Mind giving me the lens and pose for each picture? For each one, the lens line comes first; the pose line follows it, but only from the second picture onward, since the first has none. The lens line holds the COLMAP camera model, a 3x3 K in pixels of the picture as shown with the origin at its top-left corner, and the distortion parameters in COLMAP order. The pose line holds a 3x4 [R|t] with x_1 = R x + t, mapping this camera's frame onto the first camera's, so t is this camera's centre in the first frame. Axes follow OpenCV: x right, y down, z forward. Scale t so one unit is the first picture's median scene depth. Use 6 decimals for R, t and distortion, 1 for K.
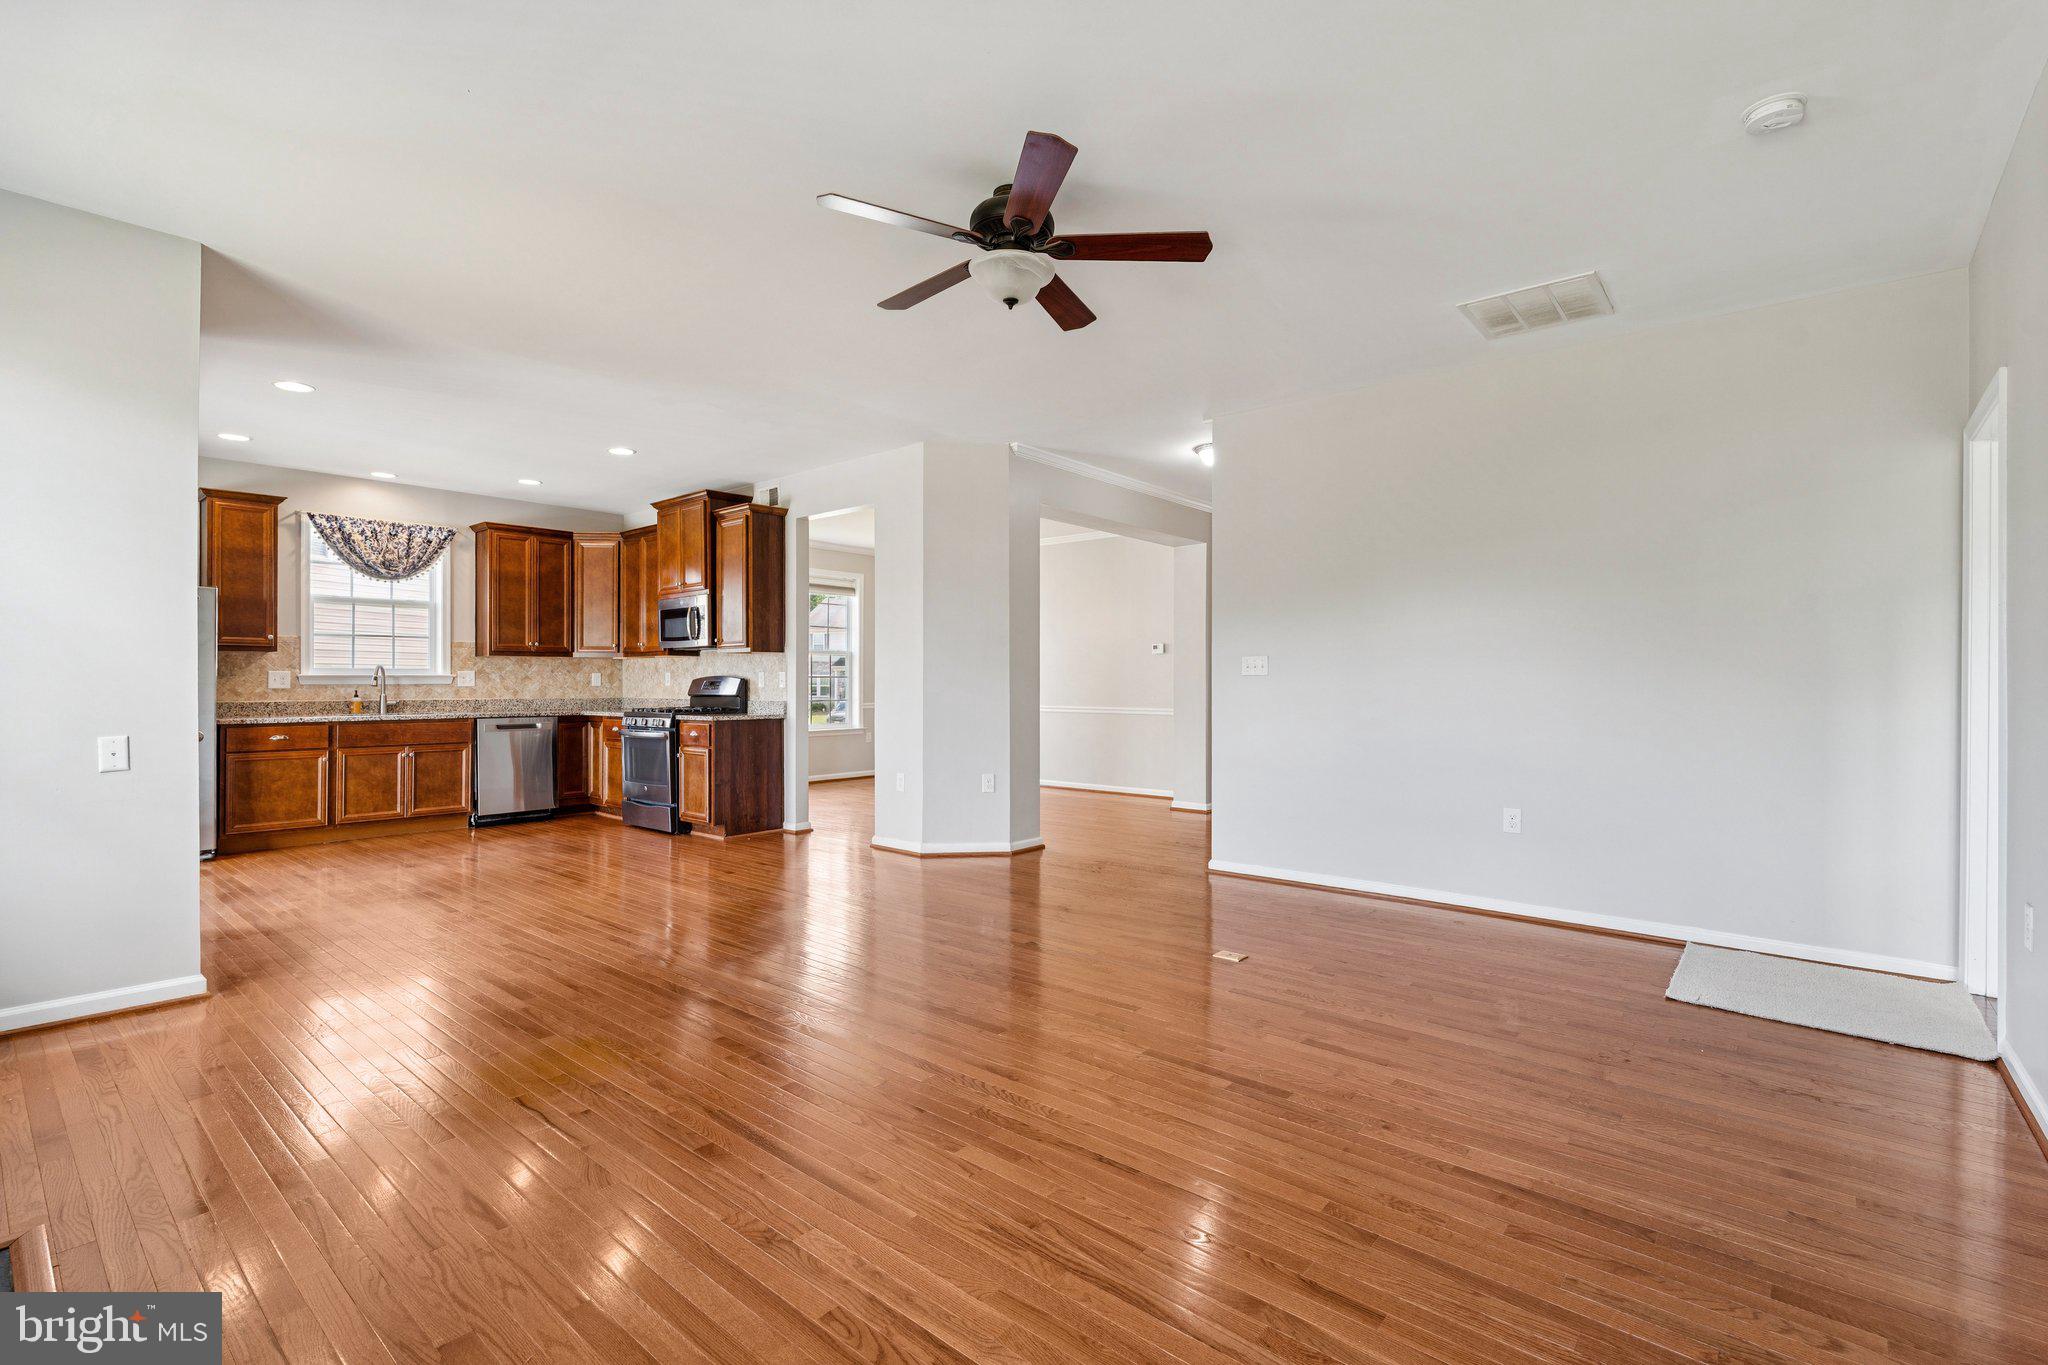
lens RADIAL K [[916.4, 0, 1030.6], [0, 916.4, 669.7], [0, 0, 1]] dist [-0.016094, -0.000170]
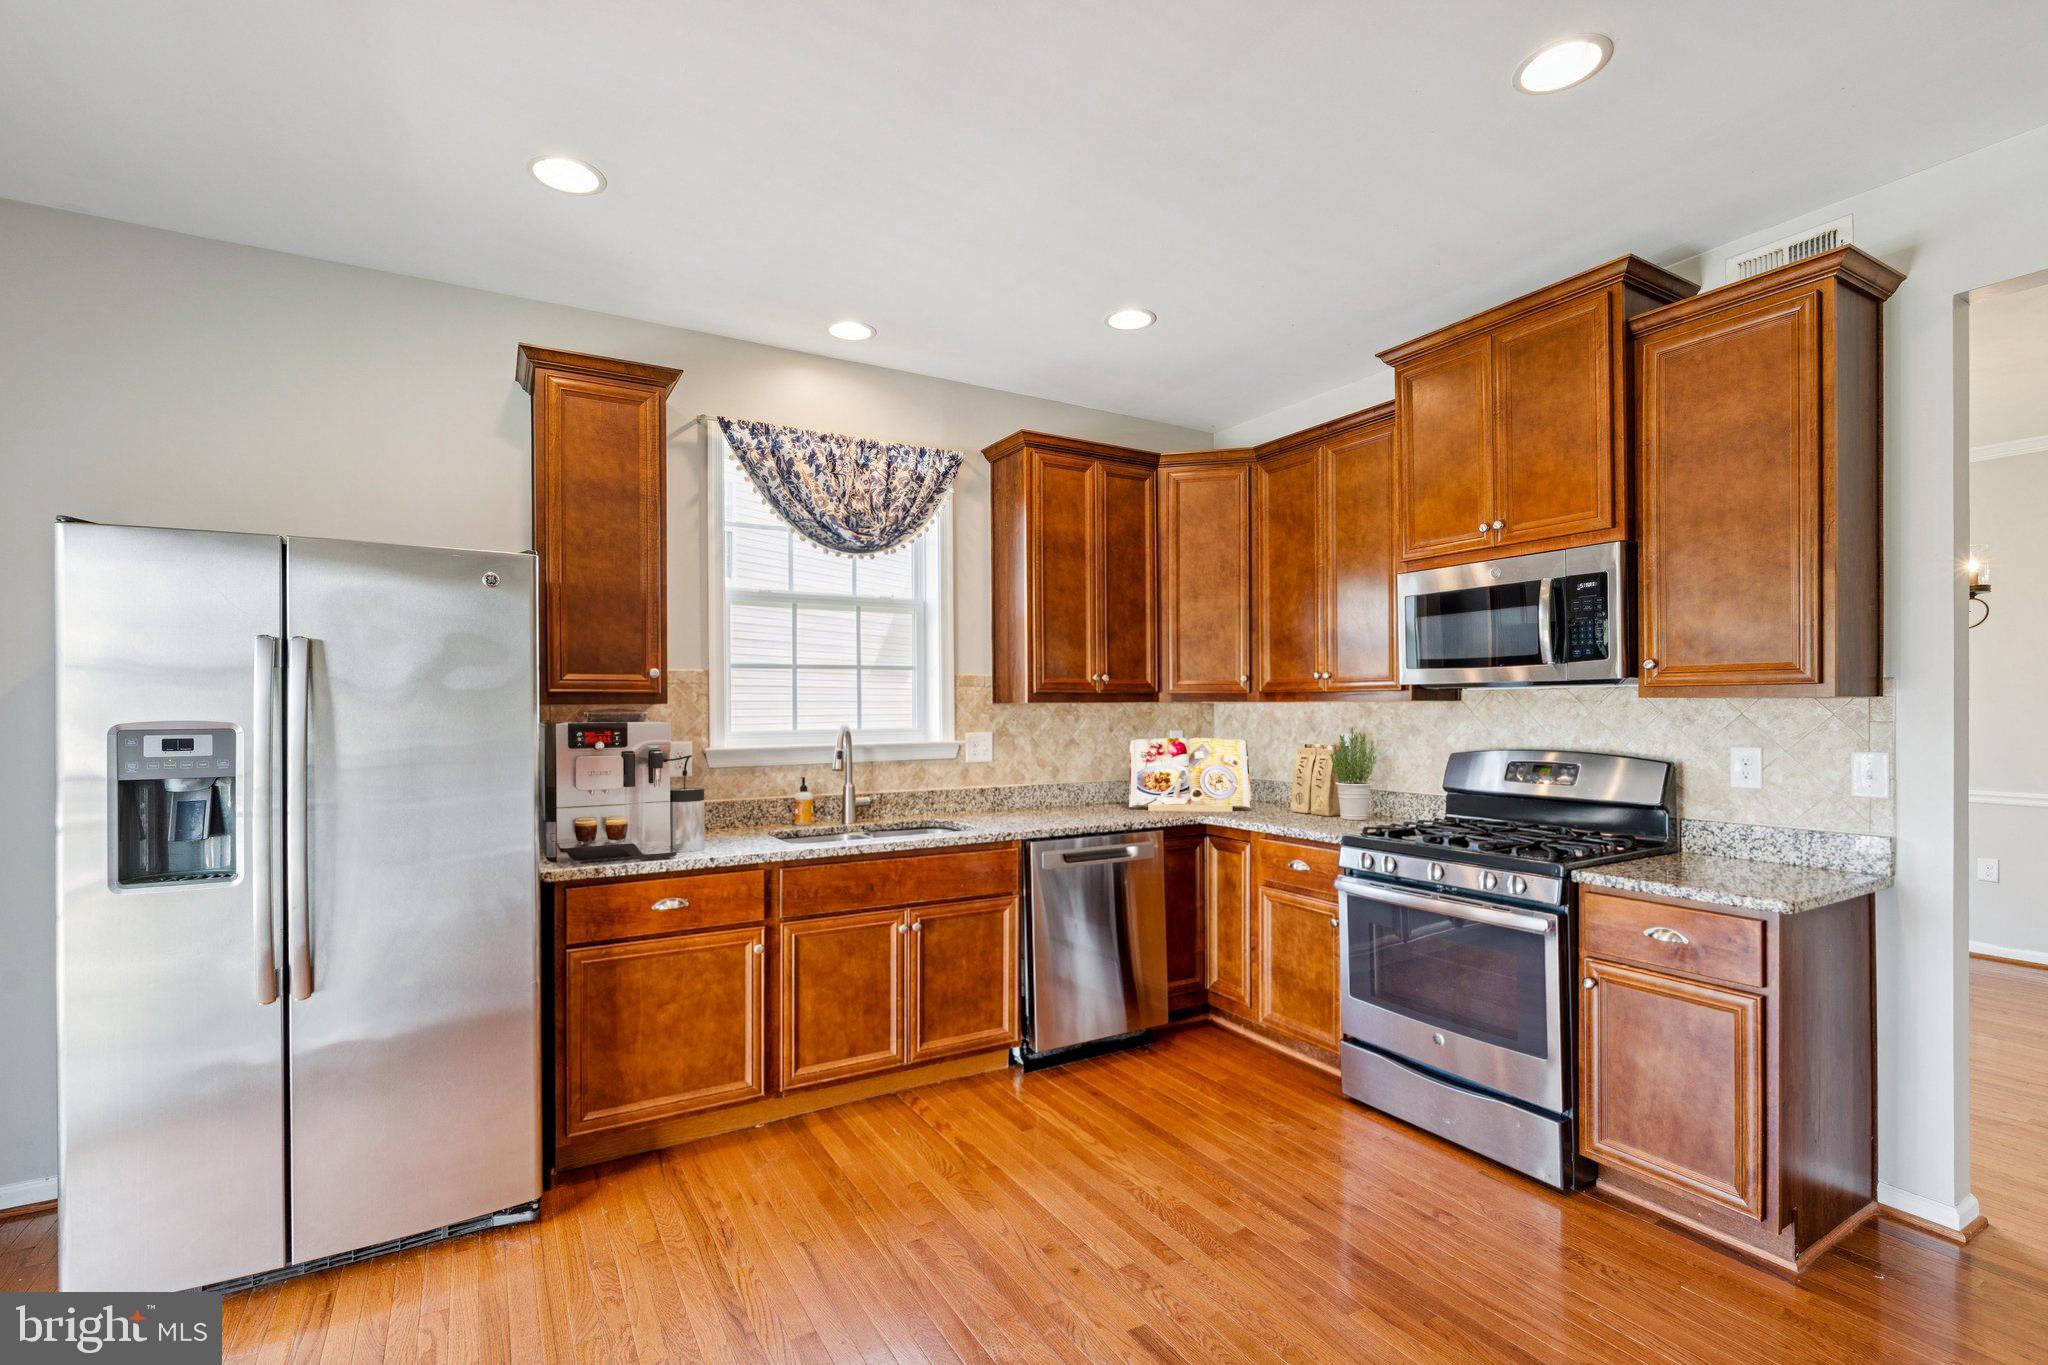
lens RADIAL K [[916.4, 0, 1020.0], [0, 916.4, 697.2], [0, 0, 1]] dist [-0.016094, -0.000170]
pose [[0.941267, -0.004906, -0.337627, -0.460066], [0.006542, 0.999972, 0.003708, -0.021771], [0.337599, -0.005699, 0.941273, 0.566997]]
